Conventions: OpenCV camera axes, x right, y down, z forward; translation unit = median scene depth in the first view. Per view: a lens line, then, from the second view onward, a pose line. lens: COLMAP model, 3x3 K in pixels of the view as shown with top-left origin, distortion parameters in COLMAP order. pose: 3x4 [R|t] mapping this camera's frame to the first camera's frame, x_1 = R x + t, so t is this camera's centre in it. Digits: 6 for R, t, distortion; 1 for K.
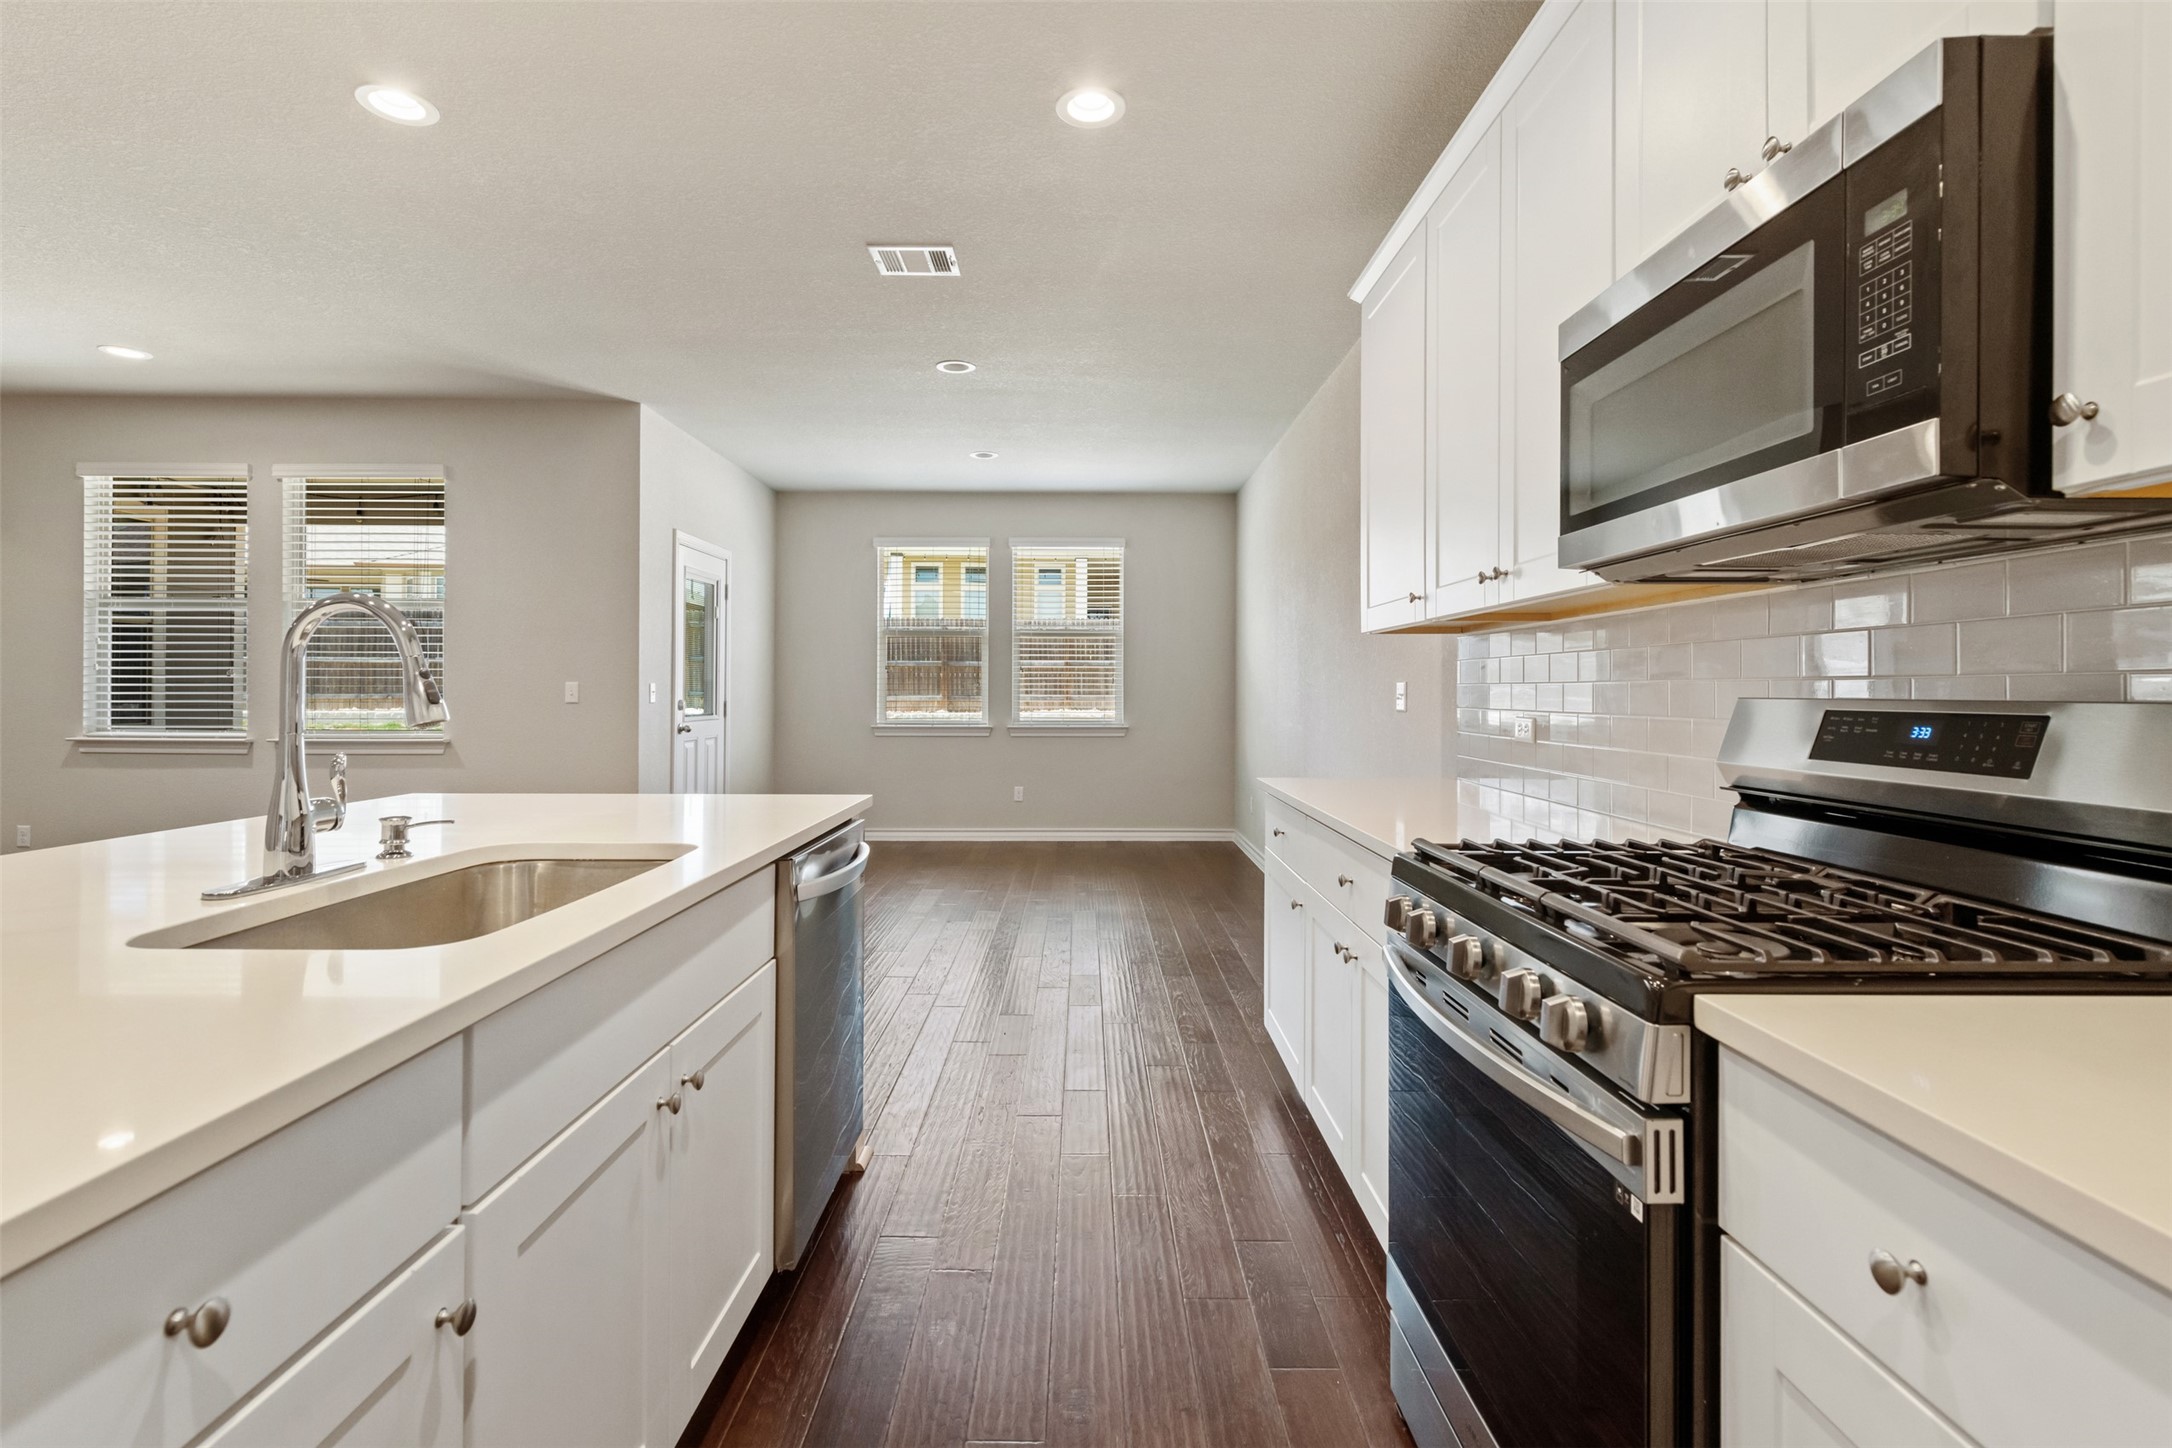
lens RADIAL K [[984.9, 0, 1080.2], [0, 984.9, 702.4], [0, 0, 1]] dist [0.008663, -0.001649]
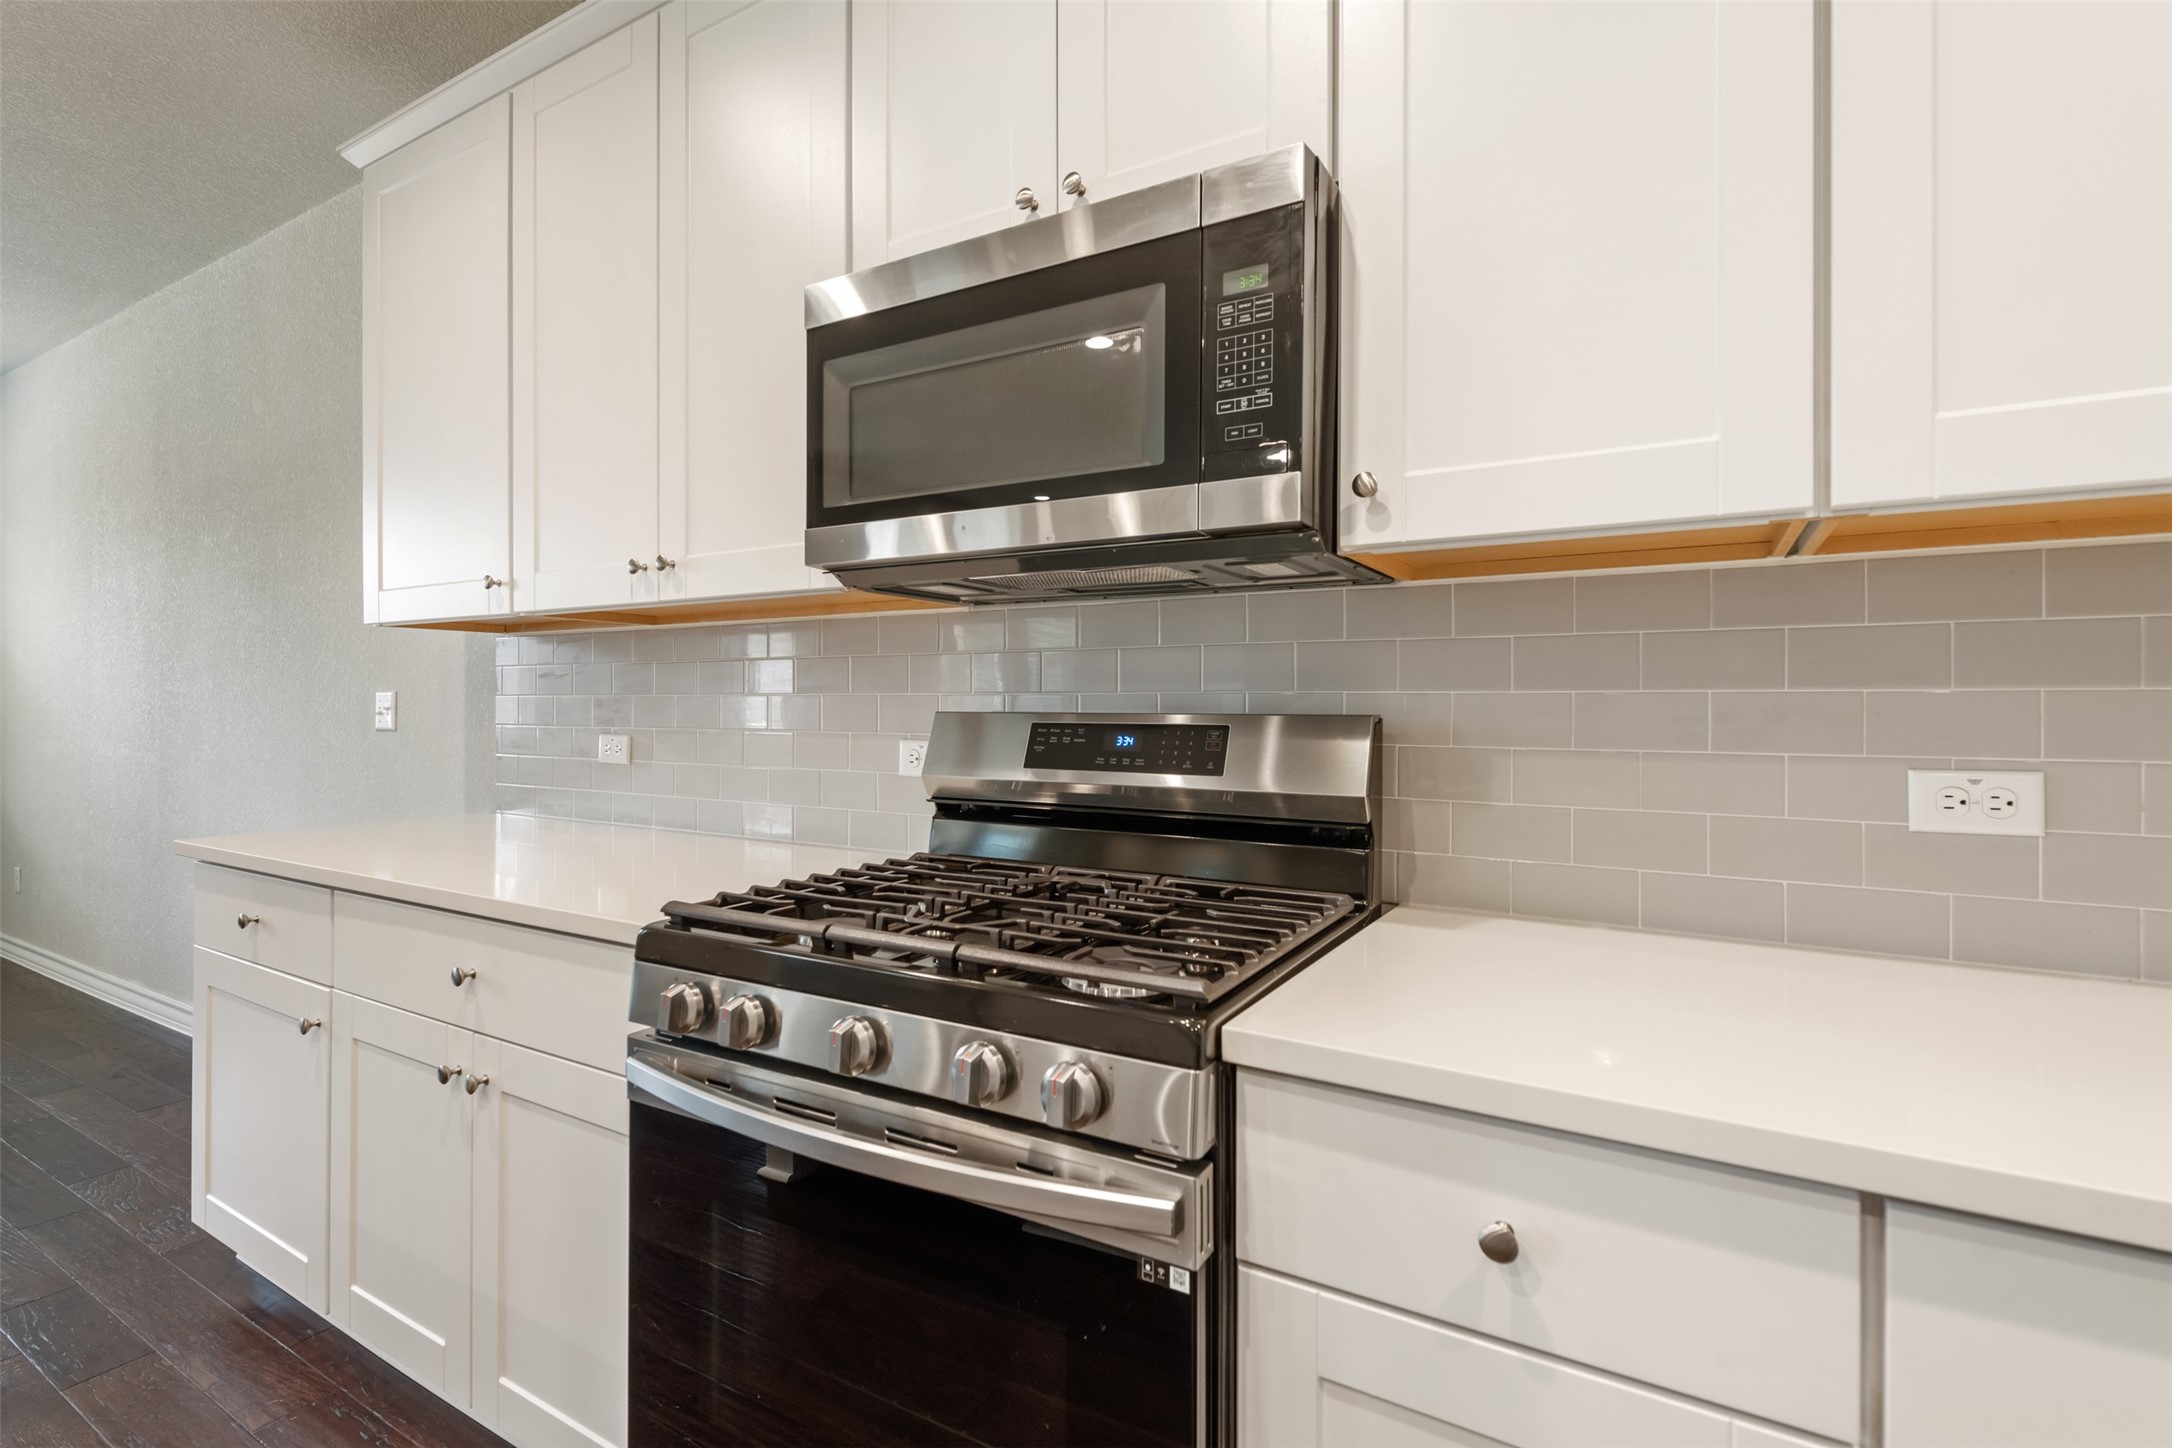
lens RADIAL K [[984.9, 0, 1086.3], [0, 984.9, 715.2], [0, 0, 1]] dist [0.008663, -0.001649]
pose [[0.513638, -0.009388, 0.857956, -0.218243], [0.008543, 0.999947, 0.005828, -0.009072], [-0.857965, 0.004336, 0.513690, 0.529830]]
